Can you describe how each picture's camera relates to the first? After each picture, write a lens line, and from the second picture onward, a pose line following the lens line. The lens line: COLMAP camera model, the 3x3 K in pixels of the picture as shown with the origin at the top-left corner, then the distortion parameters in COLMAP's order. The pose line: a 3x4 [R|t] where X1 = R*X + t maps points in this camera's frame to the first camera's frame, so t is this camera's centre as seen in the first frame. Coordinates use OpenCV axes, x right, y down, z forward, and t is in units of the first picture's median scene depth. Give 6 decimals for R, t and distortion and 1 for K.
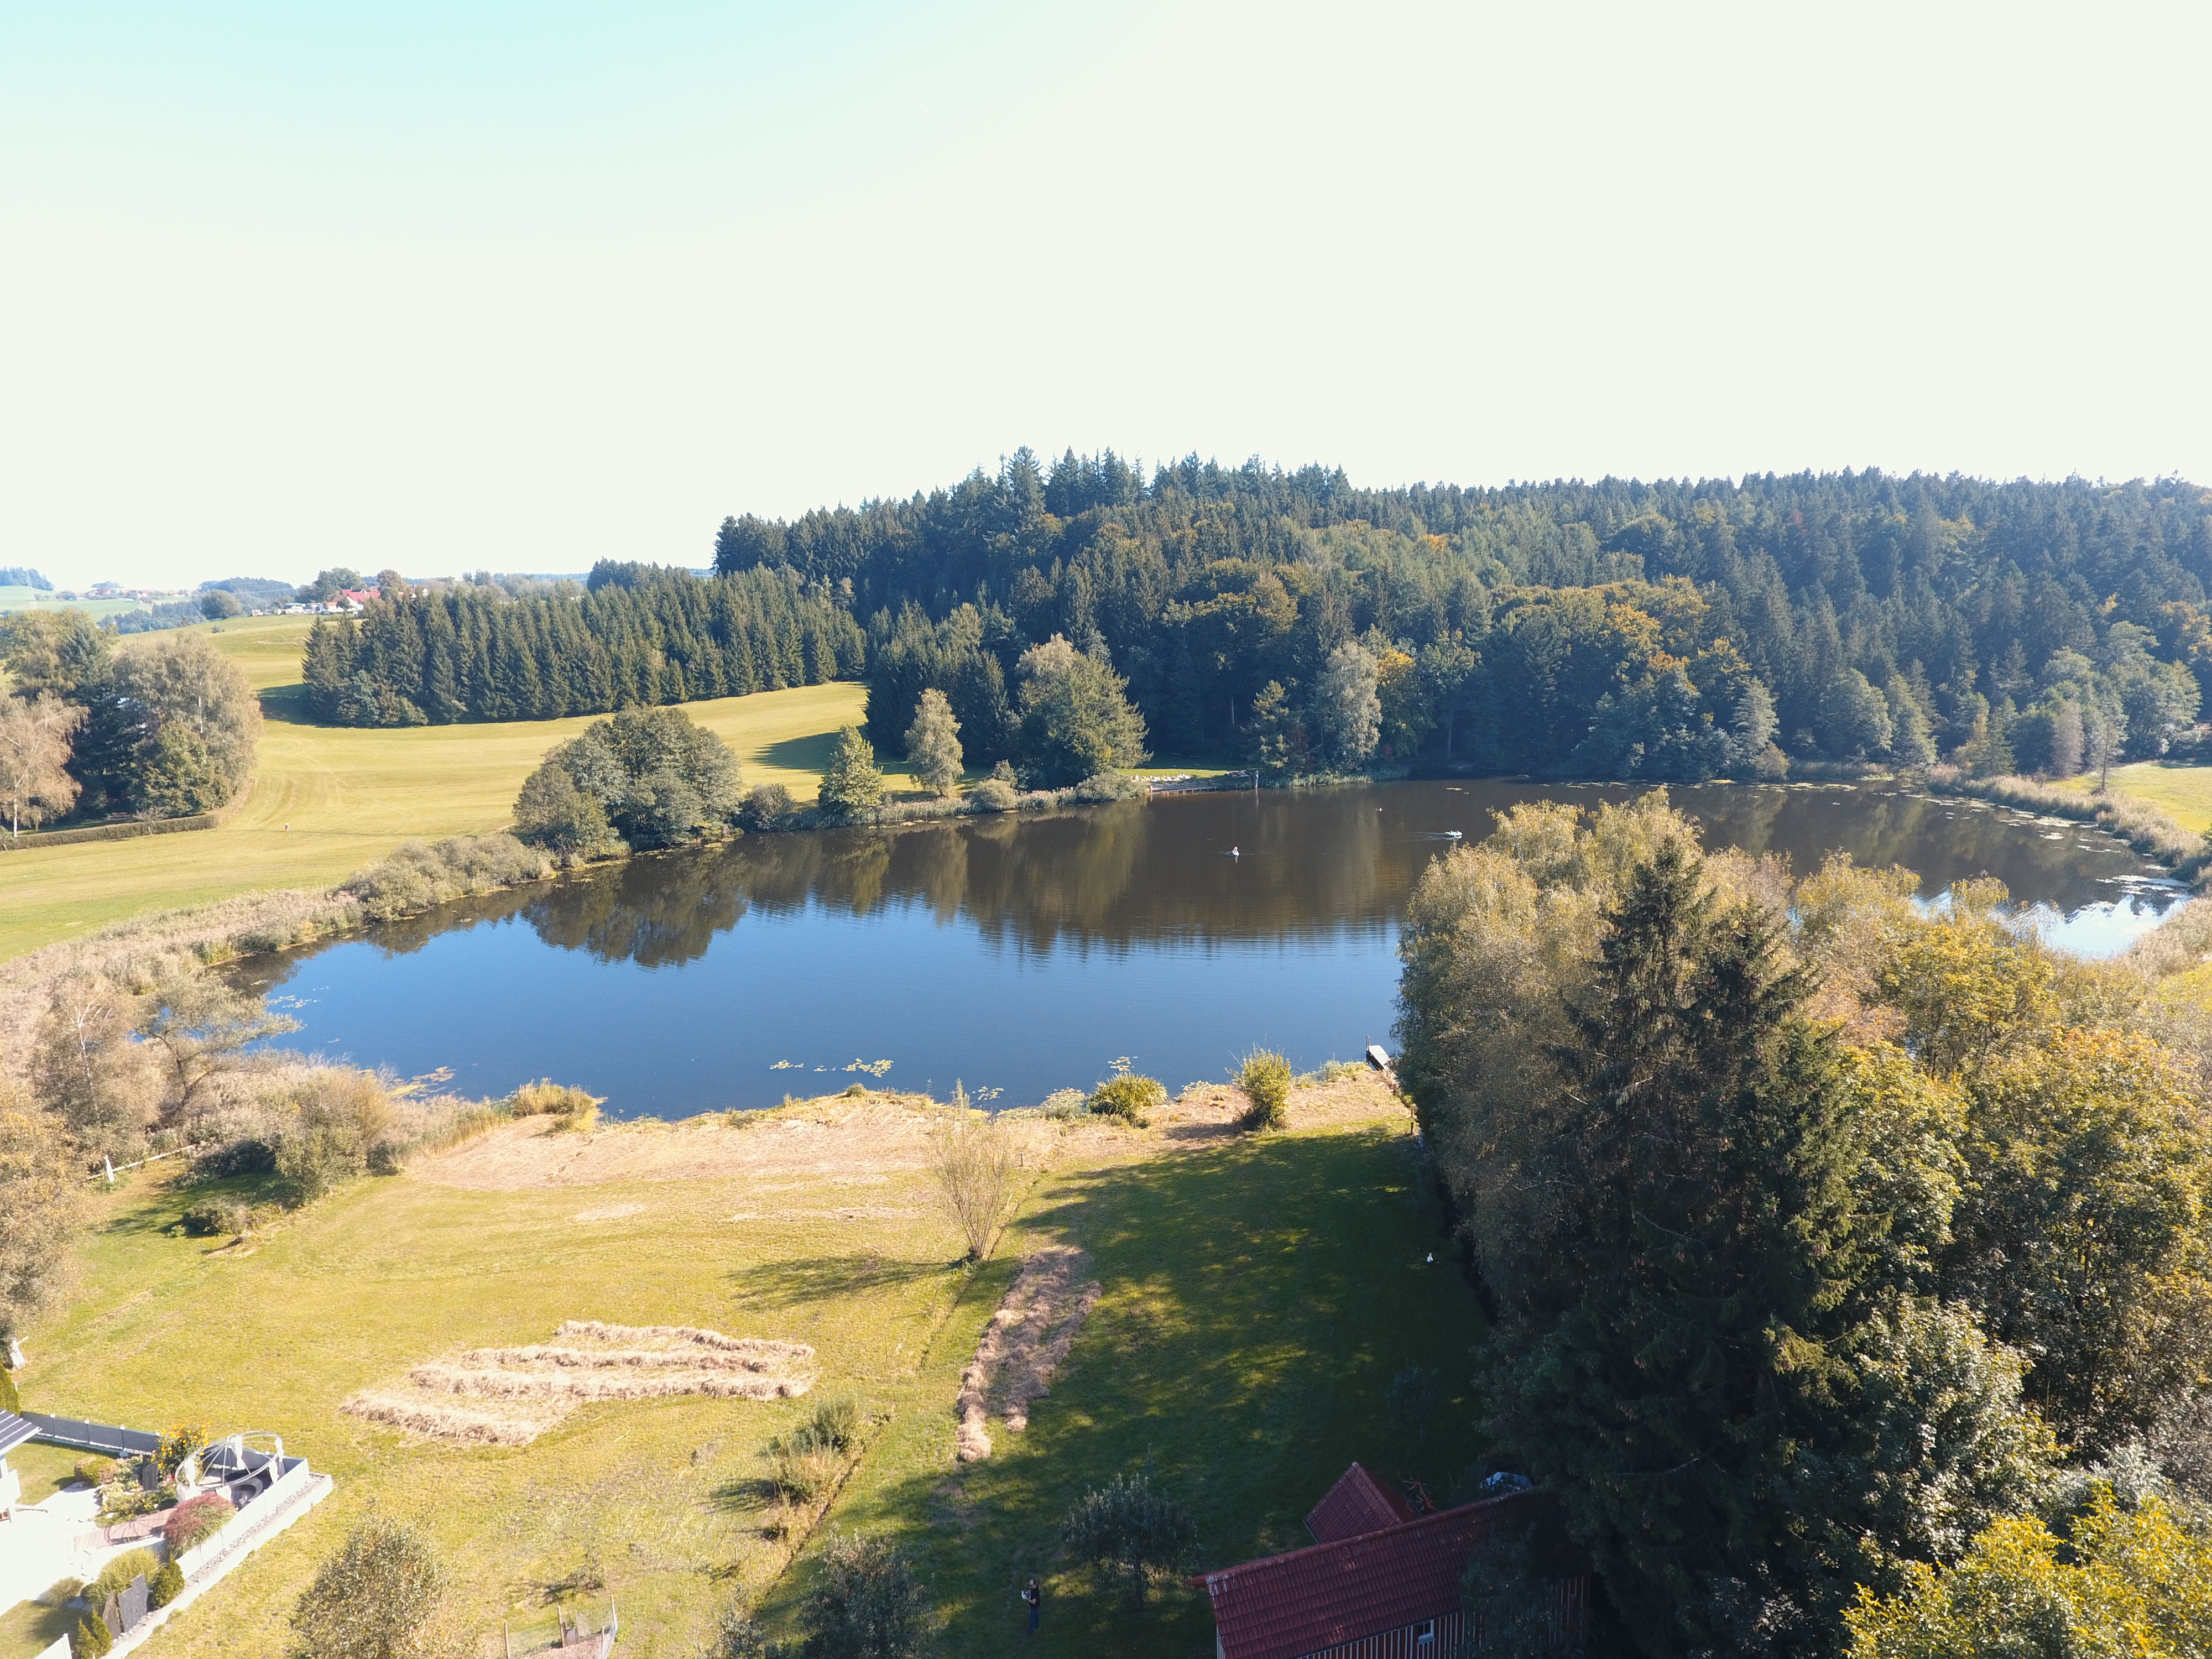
lens RADIAL K [[1294.6, 0, 1110.9], [0, 1294.6, 814.9], [0, 0, 1]] dist [-0.008434, 0.001033]
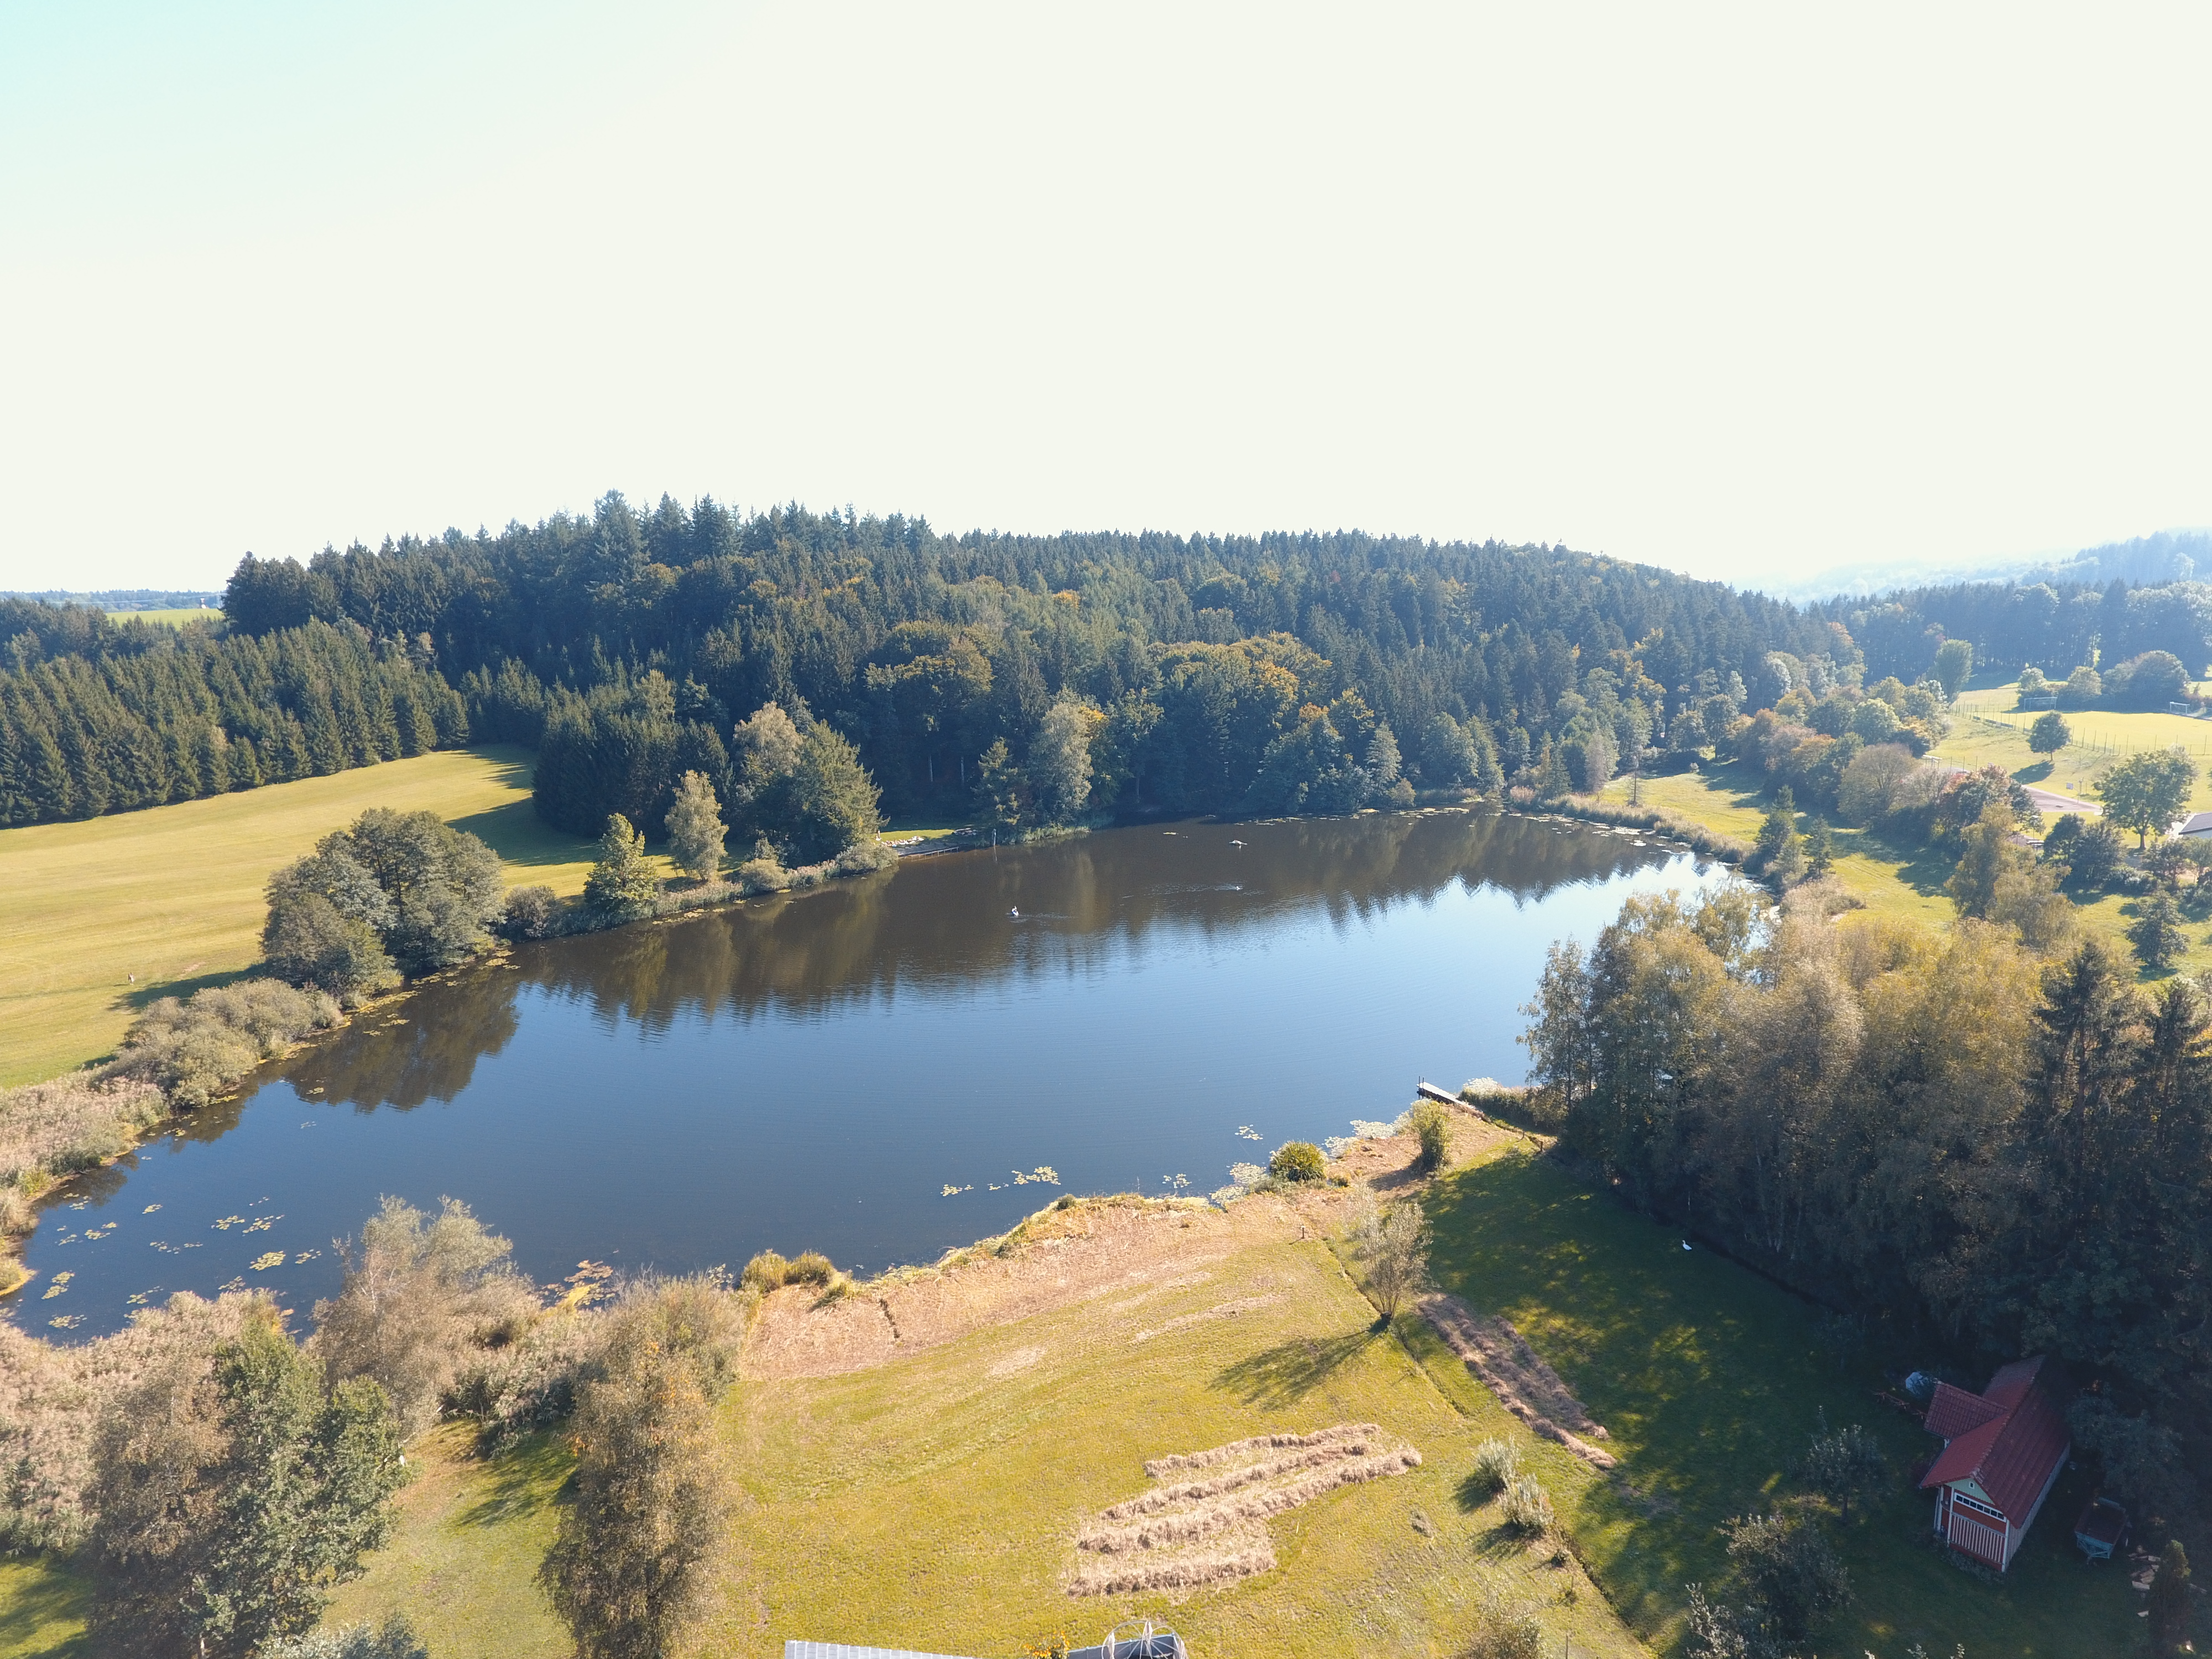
lens RADIAL K [[1294.6, 0, 1108.2], [0, 1294.6, 815.7], [0, 0, 1]] dist [-0.008434, 0.001033]
pose [[0.909564, -0.067057, 0.410117, -0.242737], [0.072277, 0.997381, 0.002781, -0.042783], [-0.409229, 0.027112, 0.912029, 0.004377]]
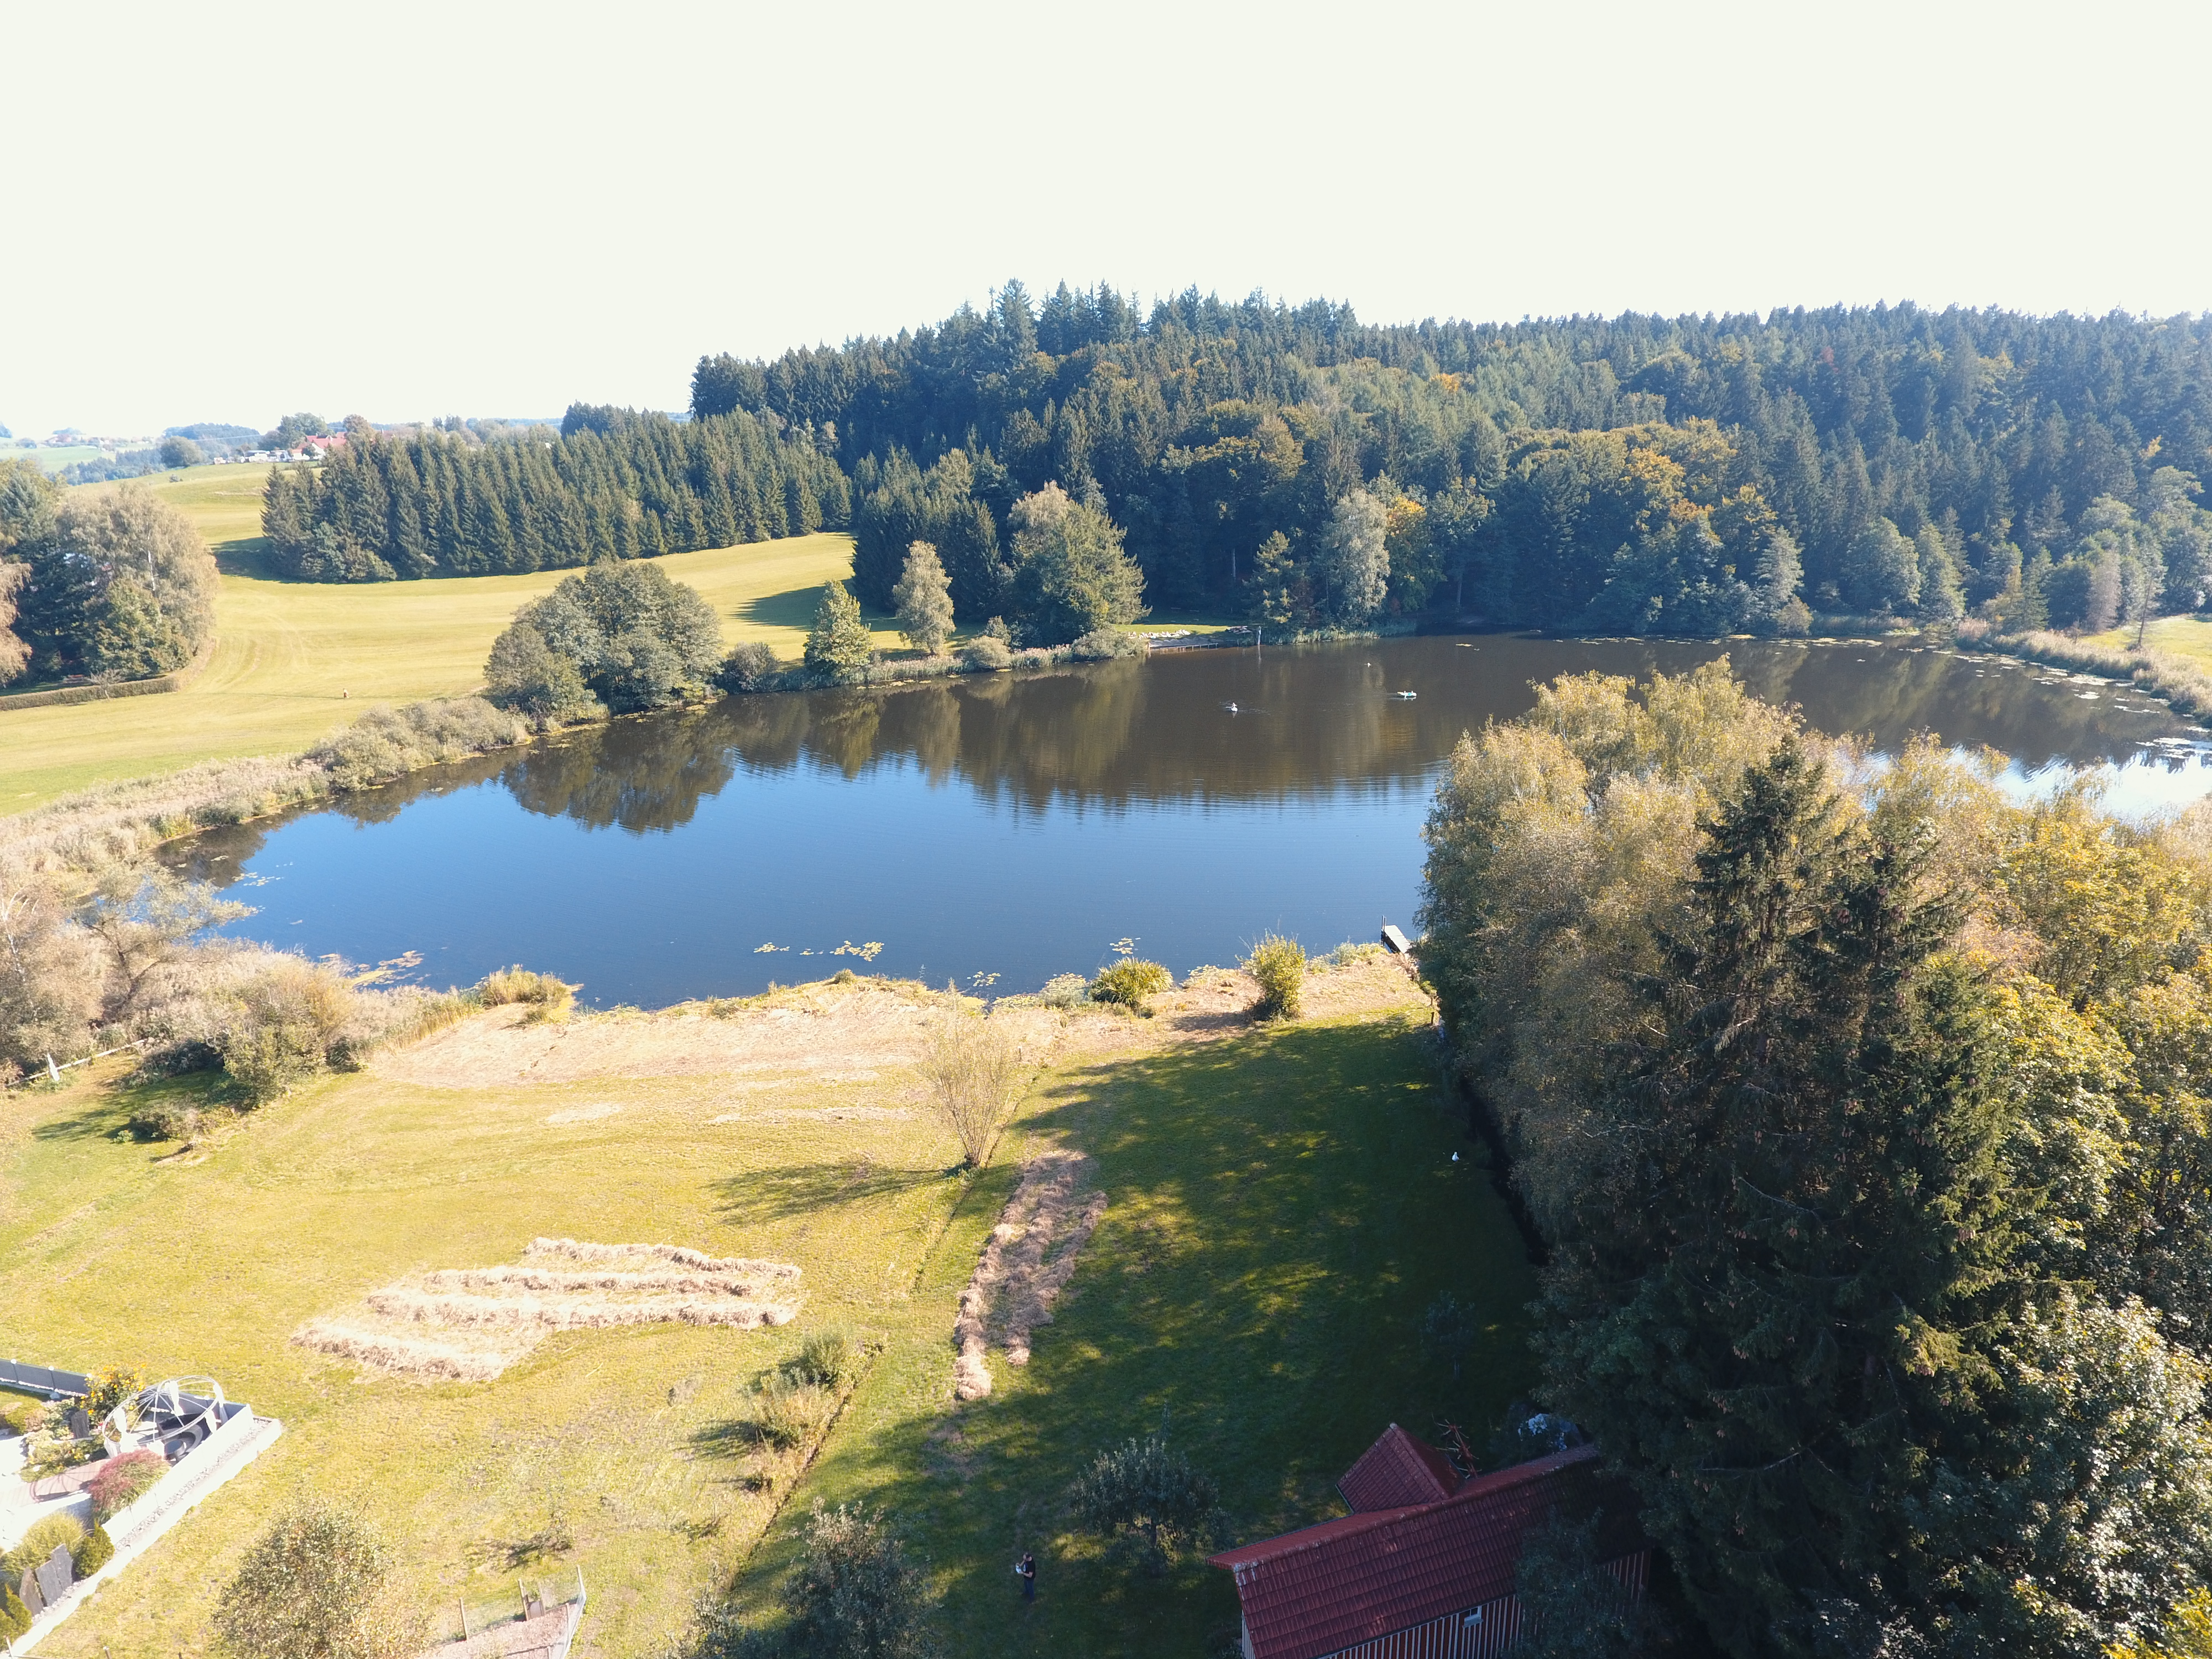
lens RADIAL K [[1294.6, 0, 1111.2], [0, 1294.6, 813.5], [0, 0, 1]] dist [-0.008434, 0.001033]
pose [[0.999986, -0.003313, 0.004149, -0.002171], [0.002823, 0.993595, 0.112964, -0.005201], [-0.004497, -0.112951, 0.993590, 0.029305]]
